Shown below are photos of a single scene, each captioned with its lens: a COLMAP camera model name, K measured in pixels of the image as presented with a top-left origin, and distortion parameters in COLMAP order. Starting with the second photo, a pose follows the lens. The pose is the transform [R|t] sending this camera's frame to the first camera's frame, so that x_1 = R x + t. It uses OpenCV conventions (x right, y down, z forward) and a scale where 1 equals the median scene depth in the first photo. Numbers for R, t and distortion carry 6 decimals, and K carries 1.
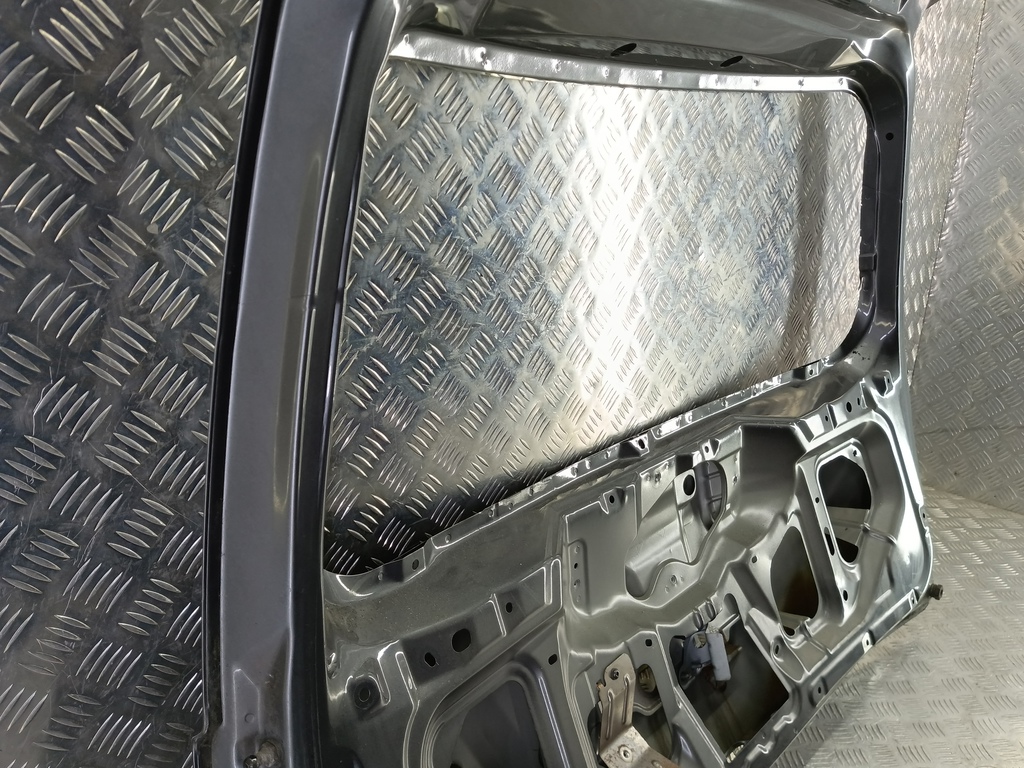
lens RADIAL K [[813.6, 0, 505.1], [0, 813.6, 375.7], [0, 0, 1]] dist [0.054082, -0.082525]
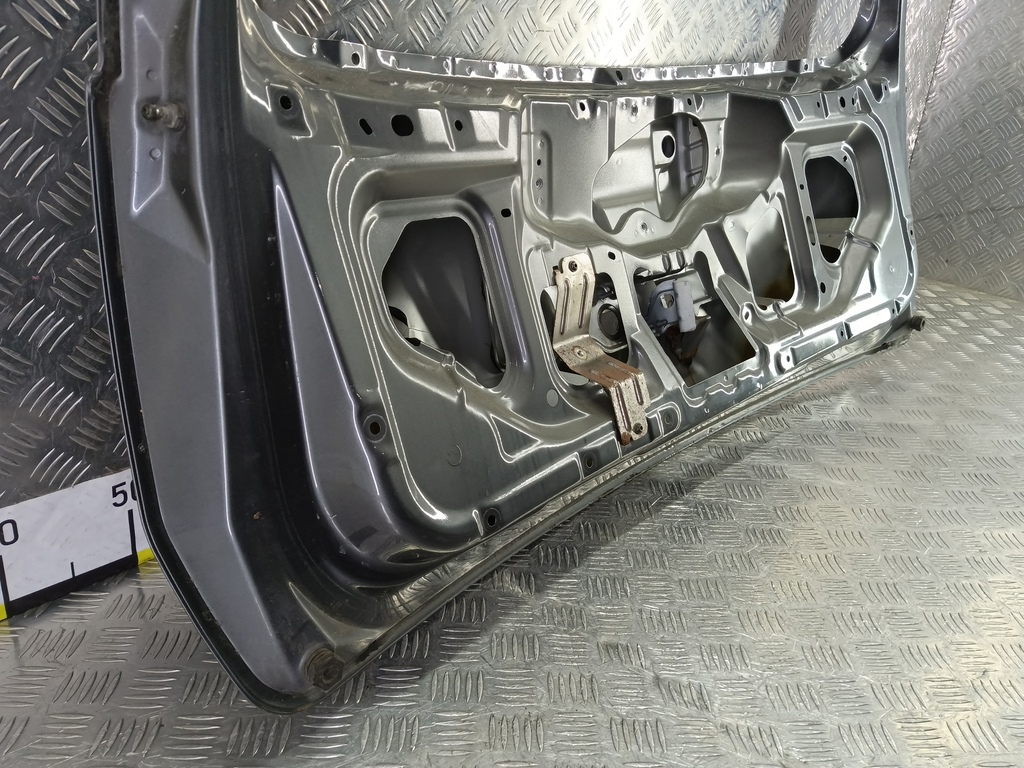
lens RADIAL K [[813.6, 0, 509.2], [0, 813.6, 386.9], [0, 0, 1]] dist [0.054082, -0.082525]
pose [[0.998844, 0.047109, 0.009588, 0.044285], [-0.047622, 0.996863, 0.063214, 0.345395], [-0.006580, -0.063598, 0.997954, 0.038963]]
